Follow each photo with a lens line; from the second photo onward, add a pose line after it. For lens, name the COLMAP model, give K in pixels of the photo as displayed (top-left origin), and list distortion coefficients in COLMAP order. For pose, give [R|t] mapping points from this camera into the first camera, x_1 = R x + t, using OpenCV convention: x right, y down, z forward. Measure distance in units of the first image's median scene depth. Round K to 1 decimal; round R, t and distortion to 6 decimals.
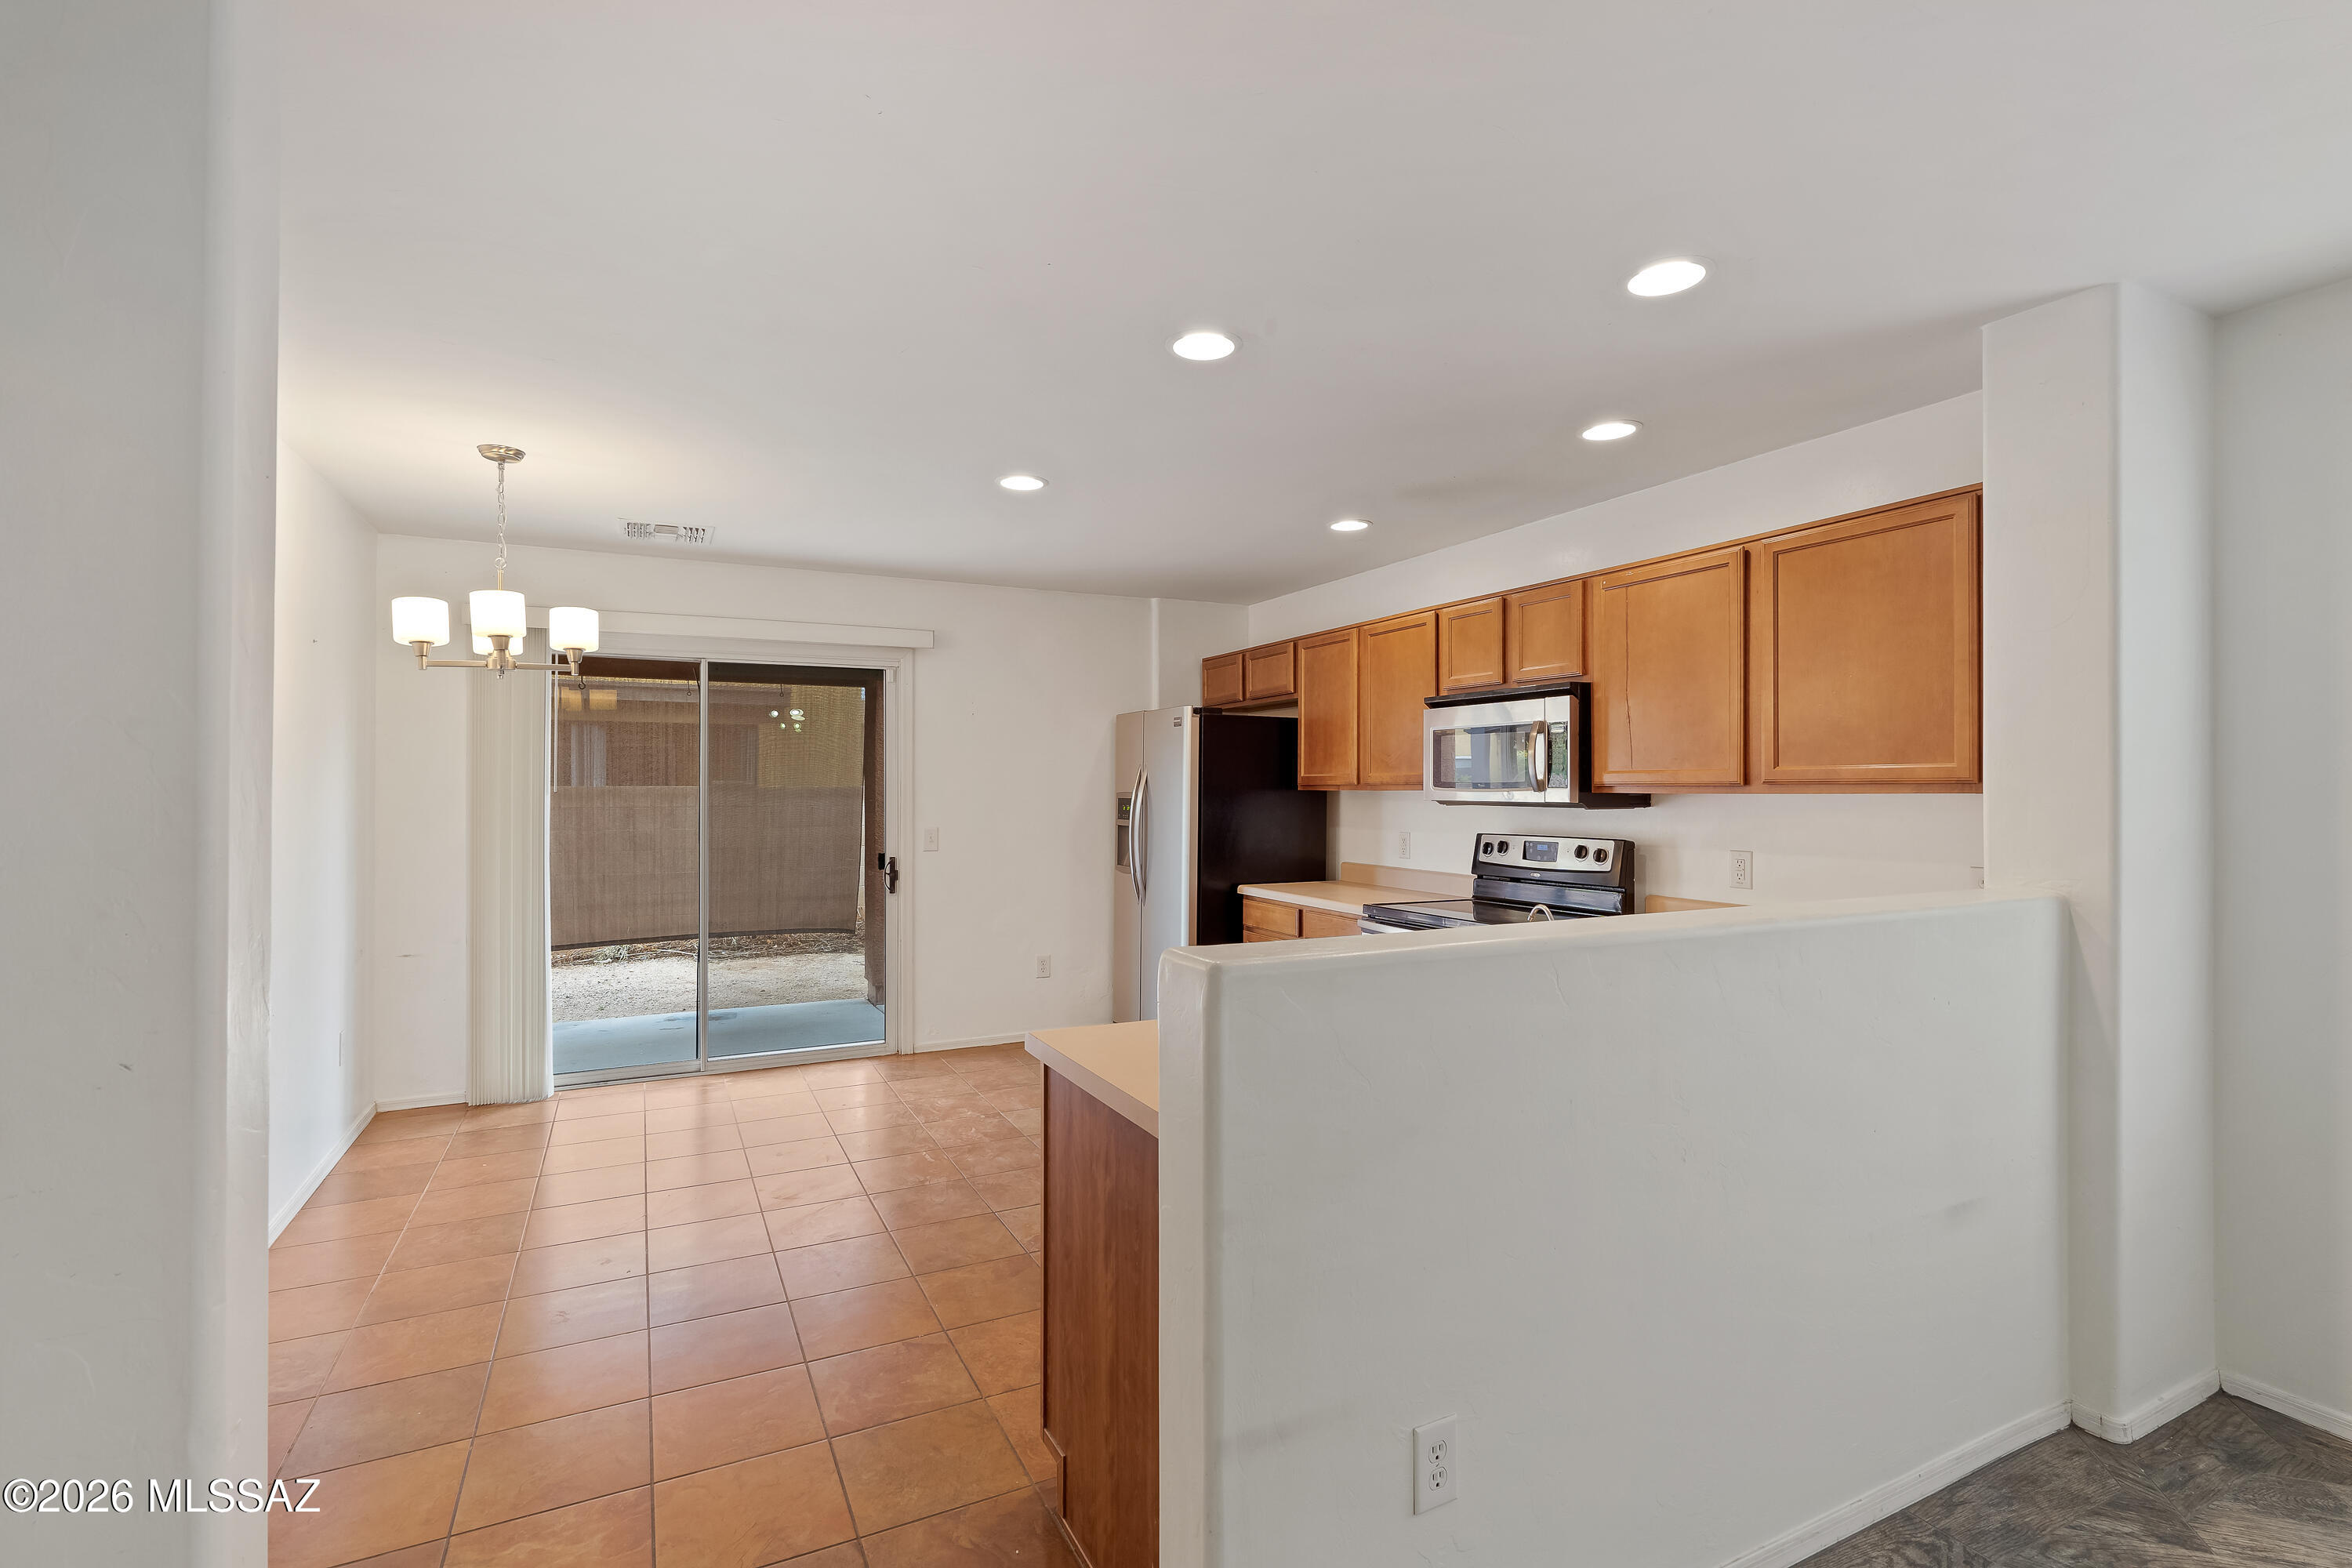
lens RADIAL K [[1082.9, 0, 1173.1], [0, 1082.9, 788.6], [0, 0, 1]] dist [-0.000251, 0.000264]
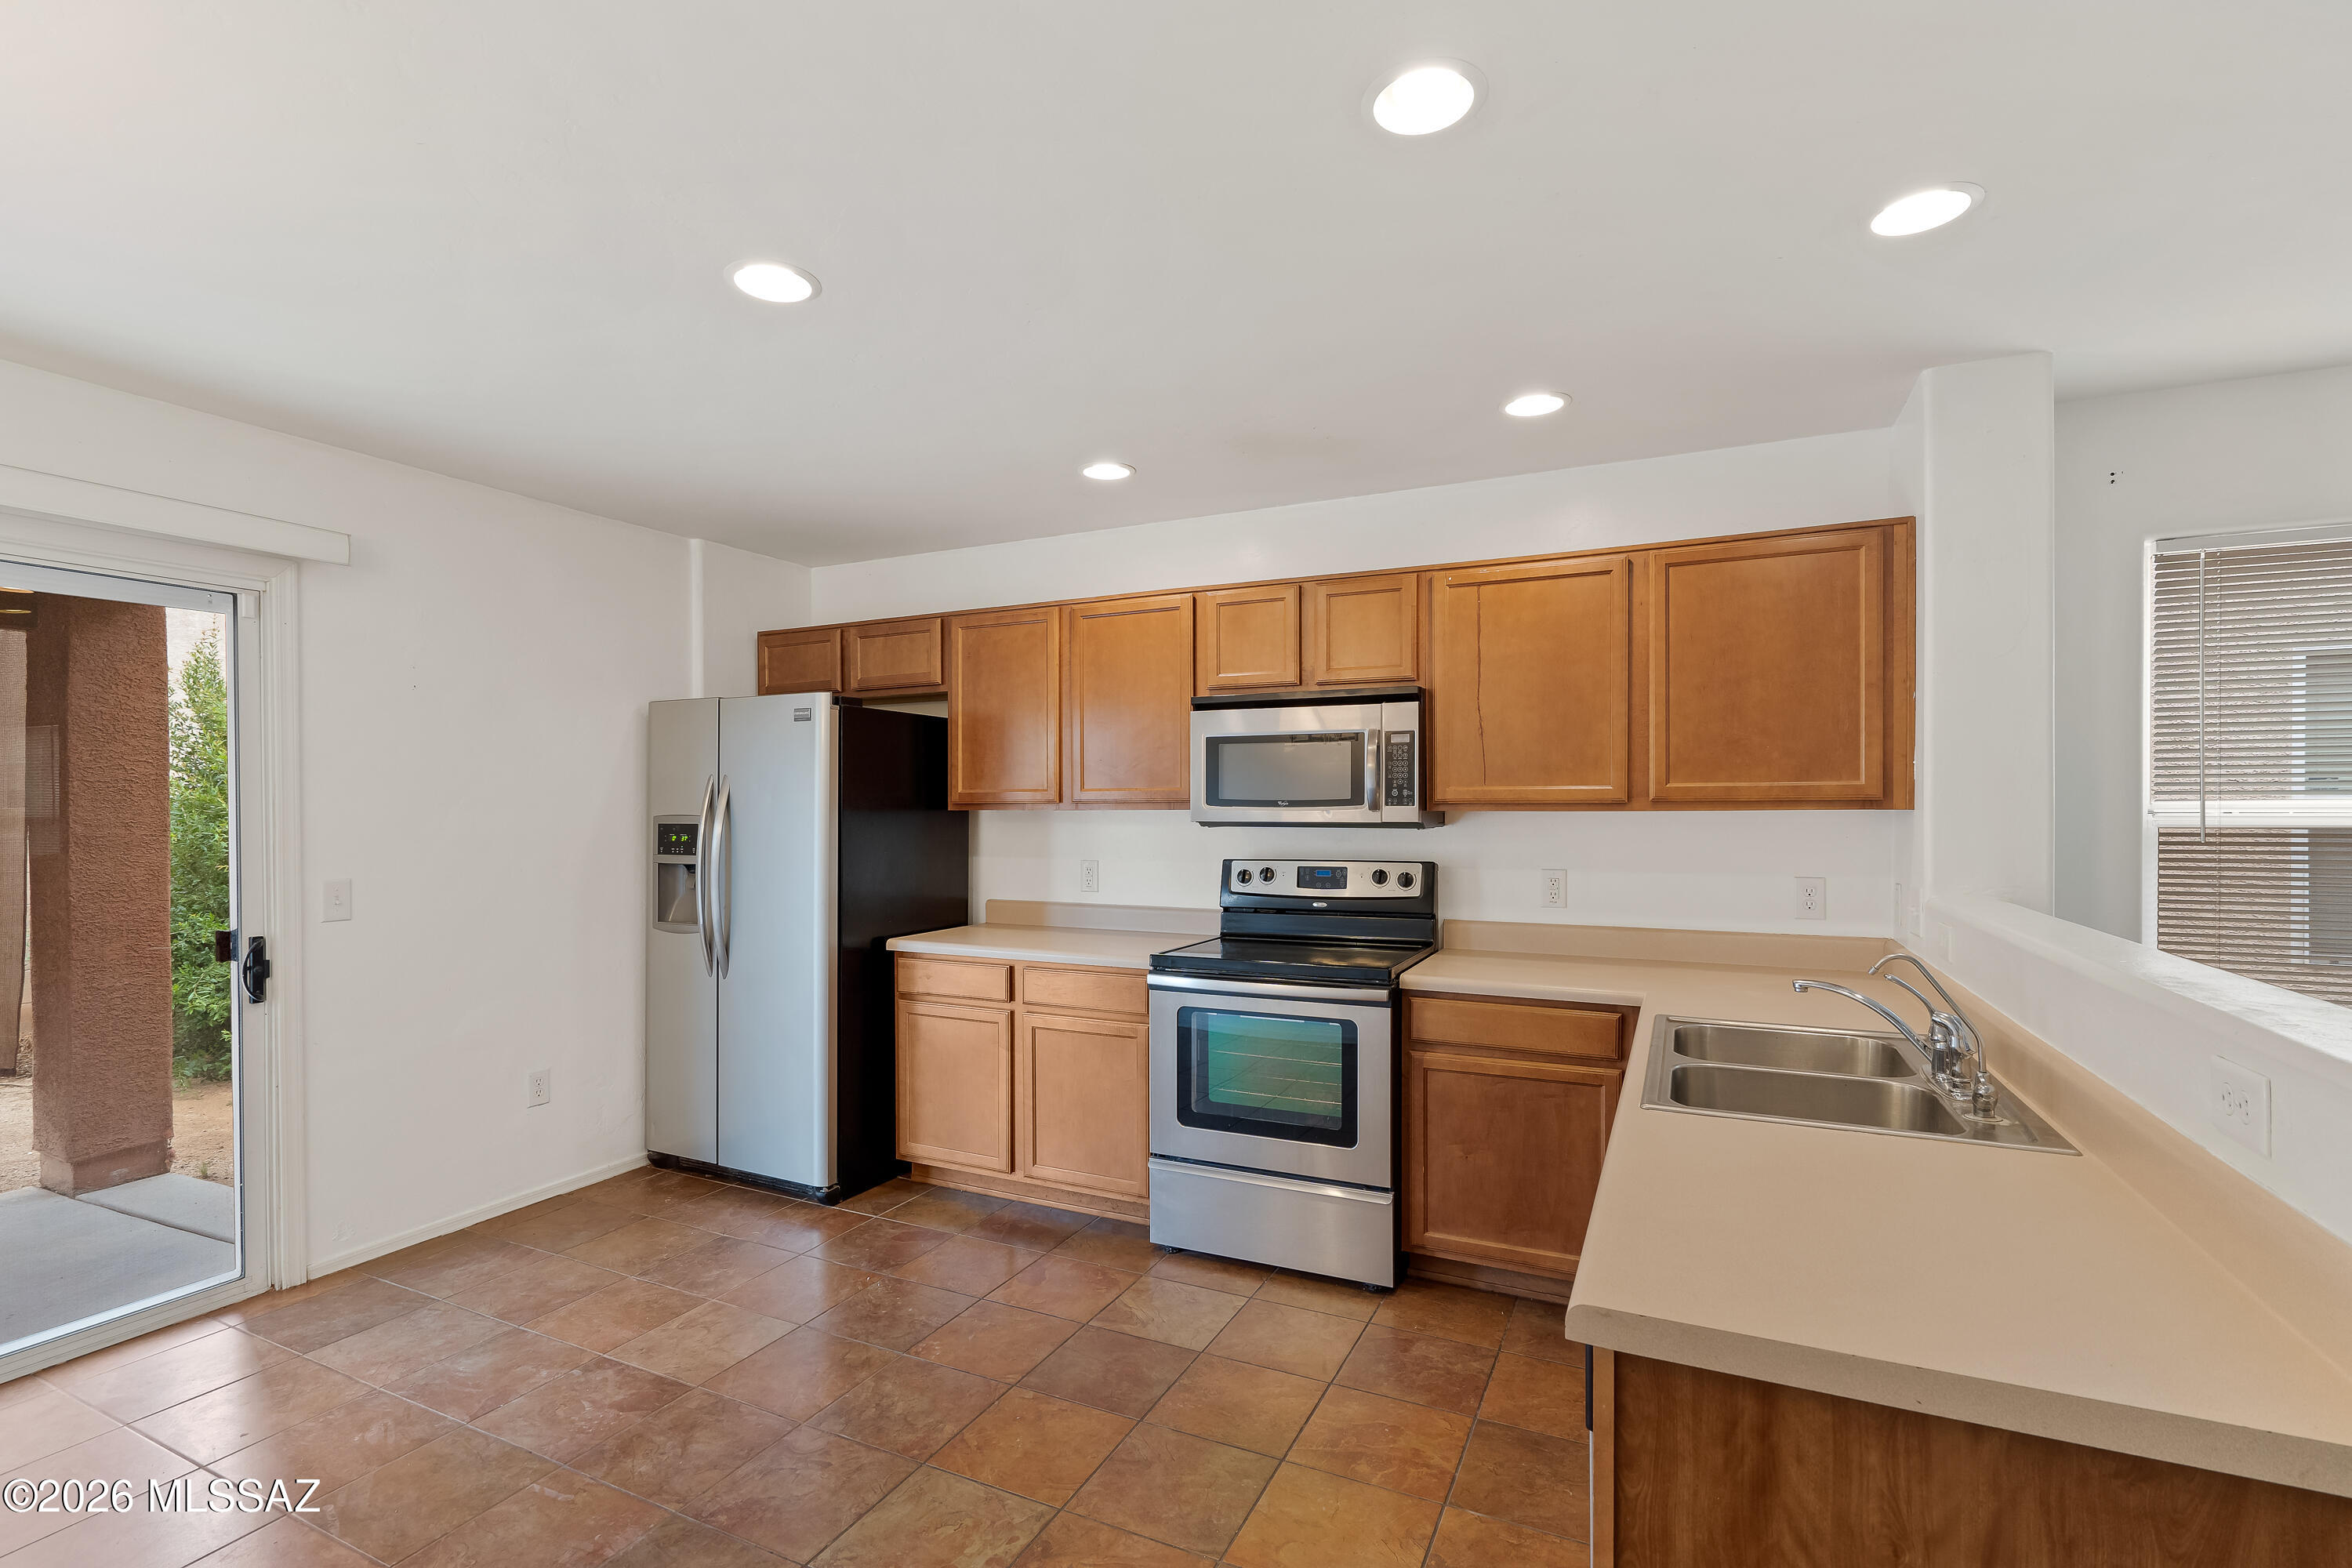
lens RADIAL K [[1082.9, 0, 1178.0], [0, 1082.9, 819.4], [0, 0, 1]] dist [-0.000251, 0.000264]
pose [[0.792026, -0.010159, 0.610403, -0.272013], [0.004460, 0.999931, 0.010856, 0.000036], [-0.610471, -0.005876, 0.792017, 0.341700]]
